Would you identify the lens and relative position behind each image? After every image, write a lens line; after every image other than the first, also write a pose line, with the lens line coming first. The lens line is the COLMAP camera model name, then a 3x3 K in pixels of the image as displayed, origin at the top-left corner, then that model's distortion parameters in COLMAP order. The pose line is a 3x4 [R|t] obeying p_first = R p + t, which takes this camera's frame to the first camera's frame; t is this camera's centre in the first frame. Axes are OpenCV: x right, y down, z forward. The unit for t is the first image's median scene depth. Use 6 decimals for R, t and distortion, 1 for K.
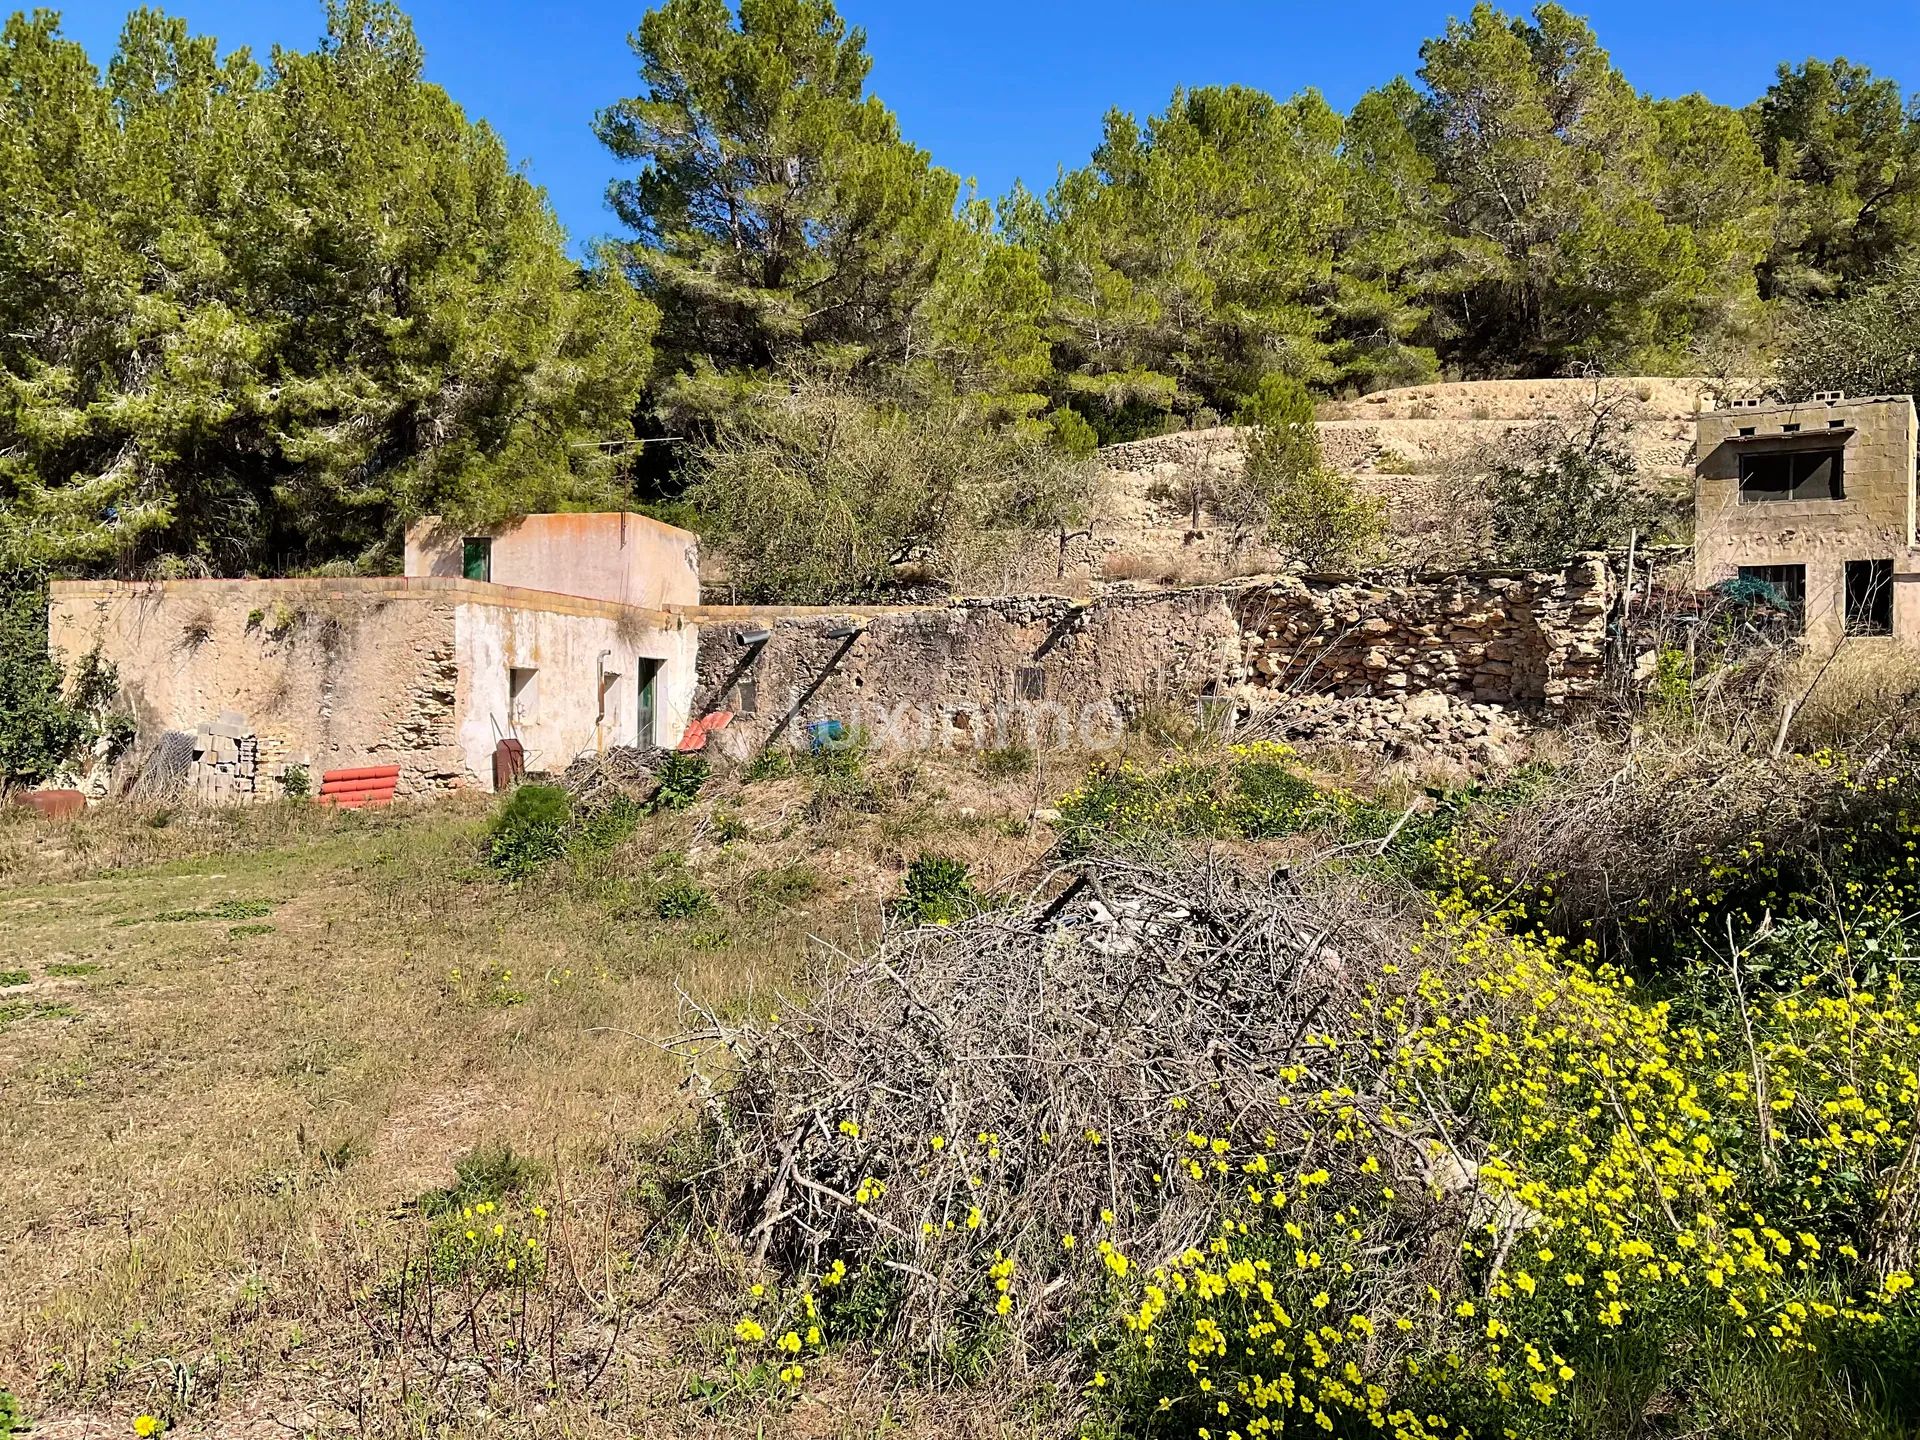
lens RADIAL K [[1662.0, 0, 959.8], [0, 1662.0, 723.3], [0, 0, 1]] dist [-0.011017, -0.011763]
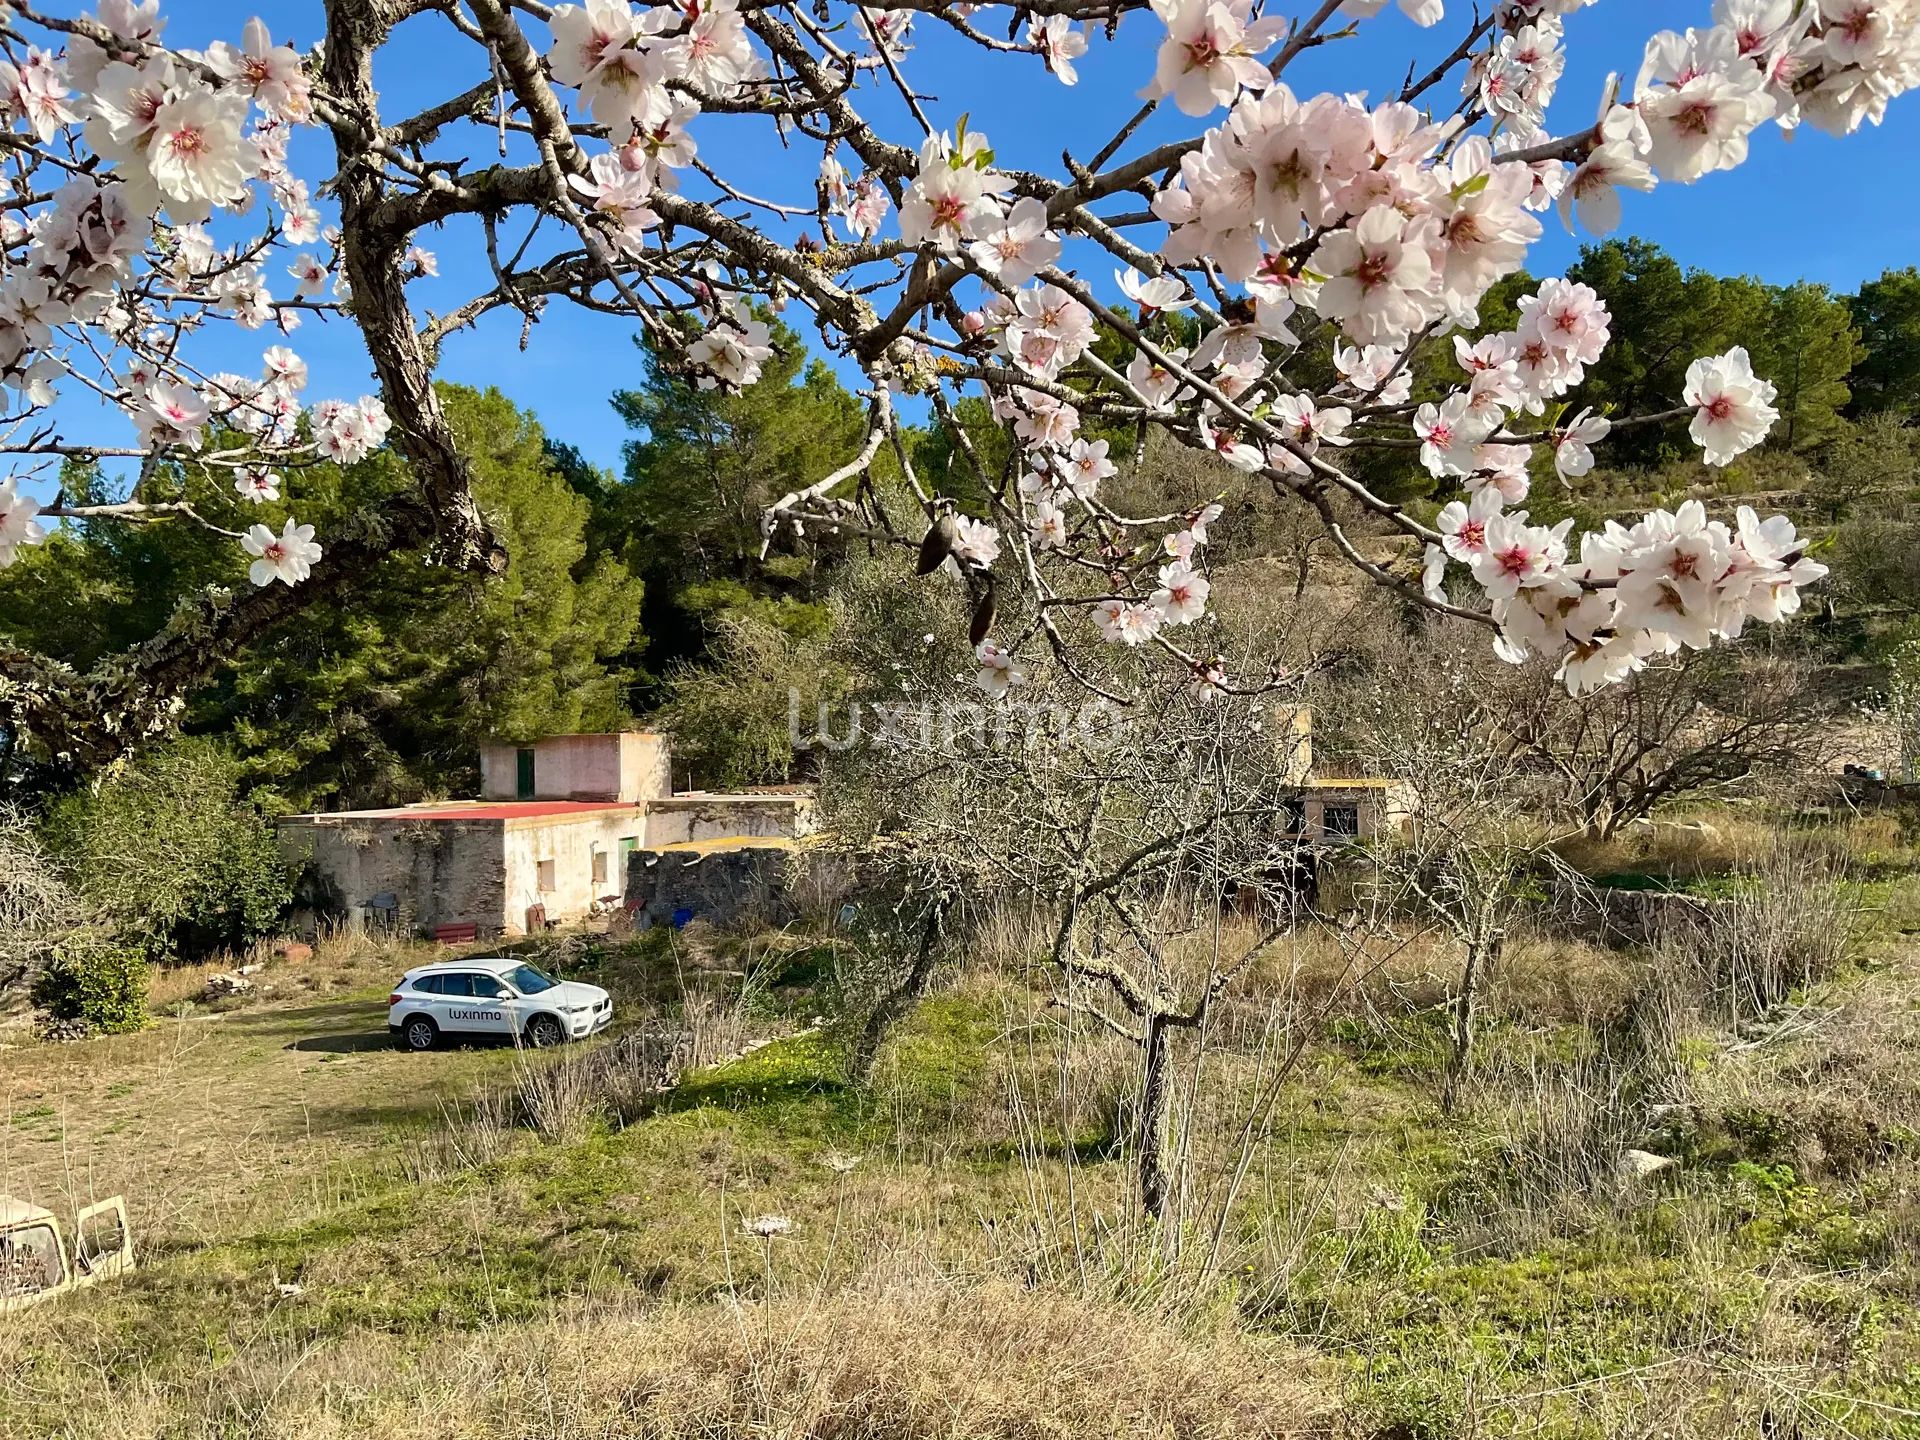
lens RADIAL K [[1662.0, 0, 964.1], [0, 1662.0, 724.7], [0, 0, 1]] dist [-0.011017, -0.011763]
pose [[0.999285, -0.035800, -0.012191, 0.157356], [0.035713, 0.999336, -0.007260, -0.110522], [0.012443, 0.006820, 0.999899, -0.562420]]
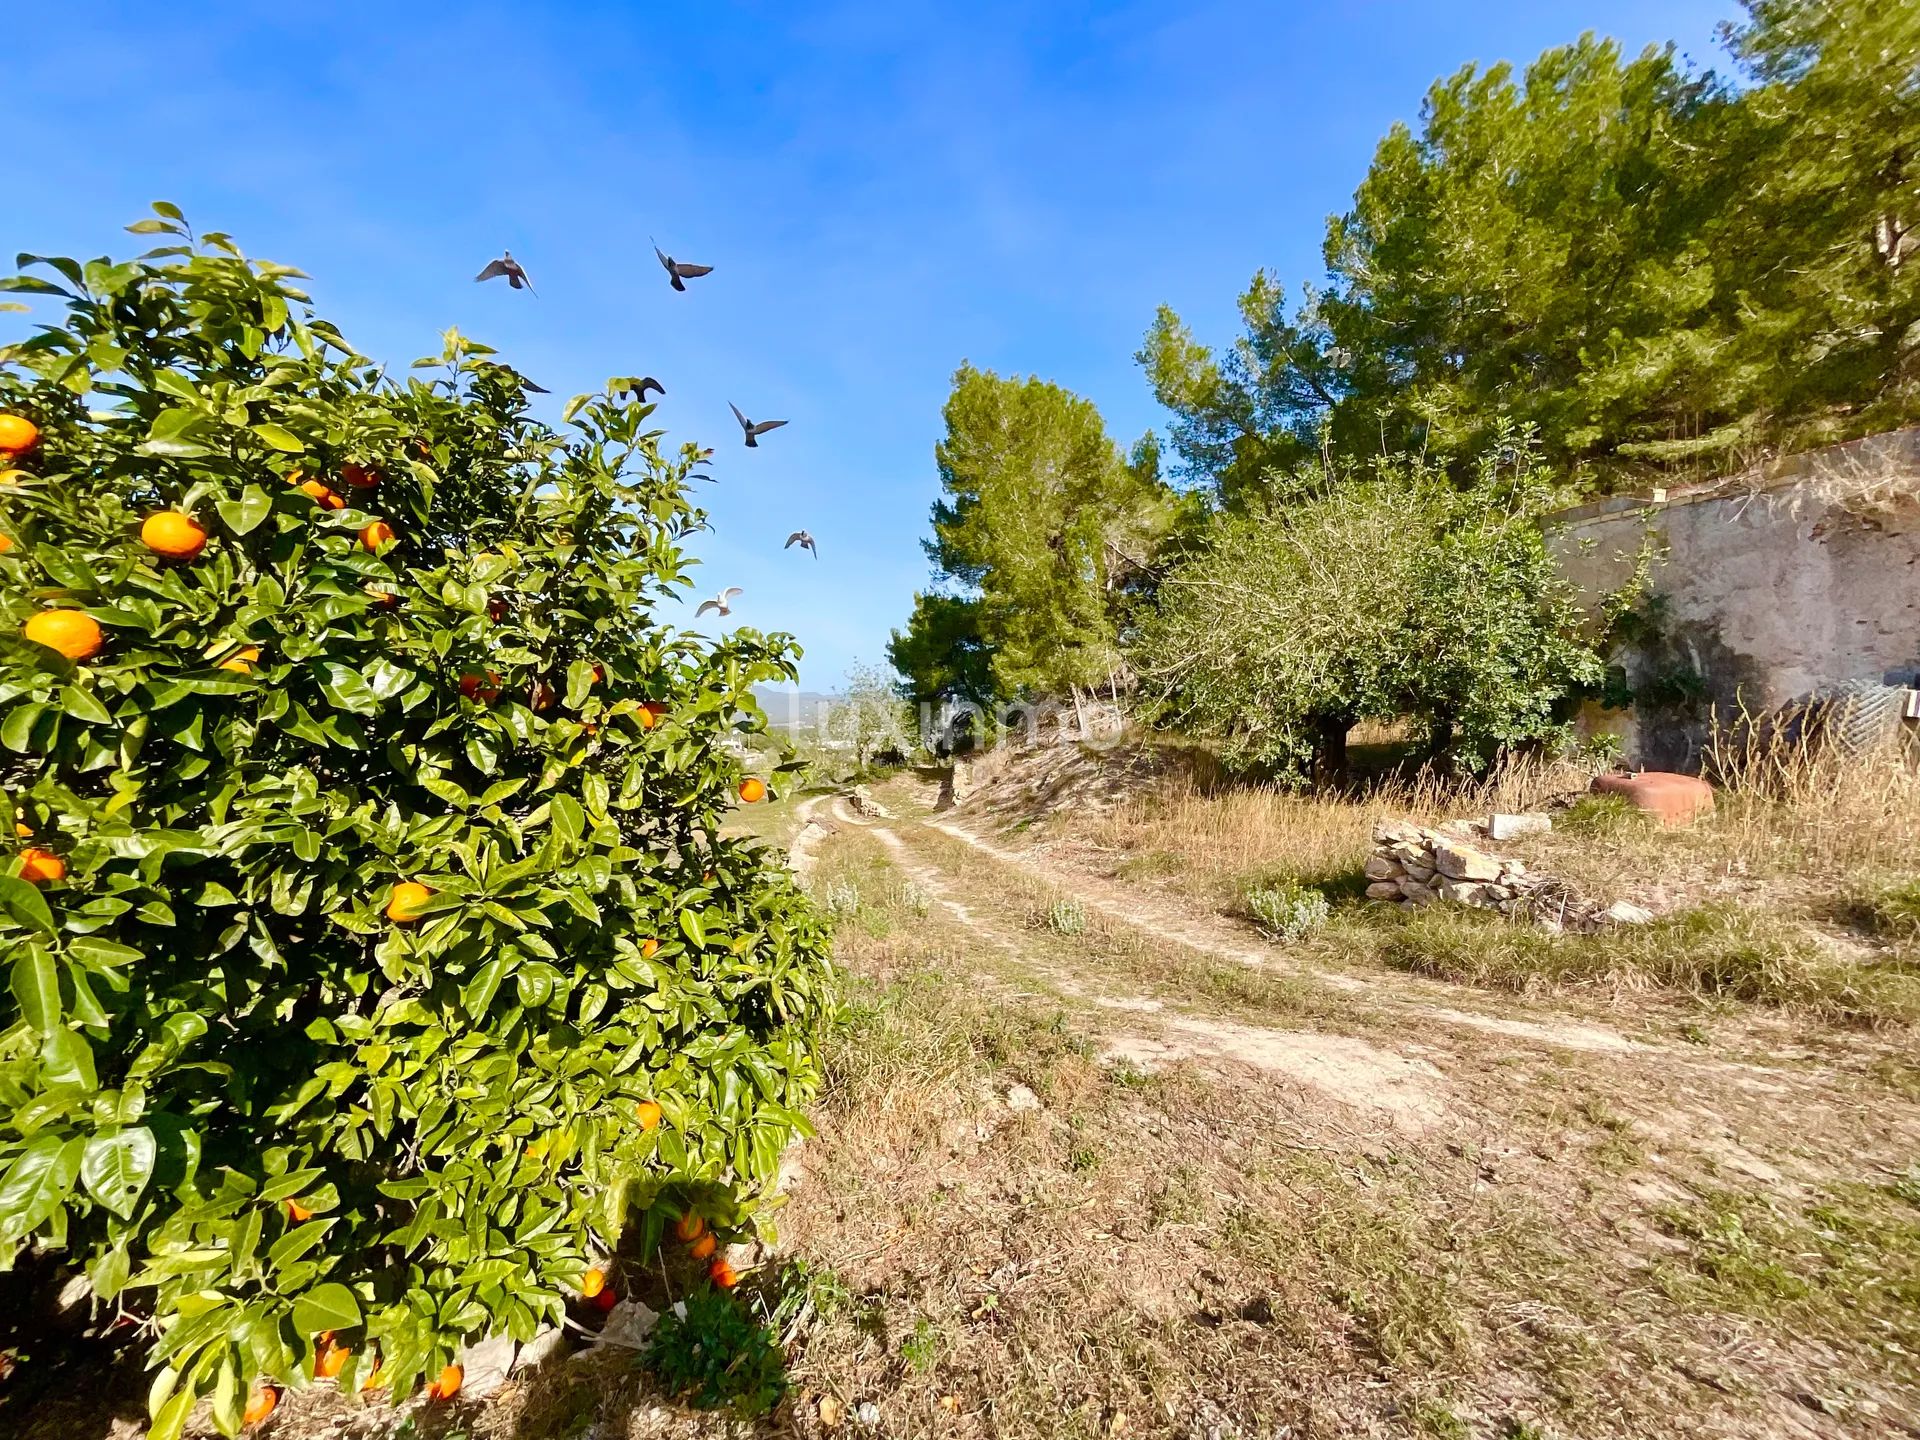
lens RADIAL K [[791.8, 0, 973.2], [0, 791.8, 725.9], [0, 0, 1]] dist [0.002226, 0.000296]
pose [[0.615168, 0.014848, -0.788256, -0.310216], [-0.016191, 0.999850, 0.006198, 0.016289], [0.788230, 0.008950, 0.615316, 0.415139]]
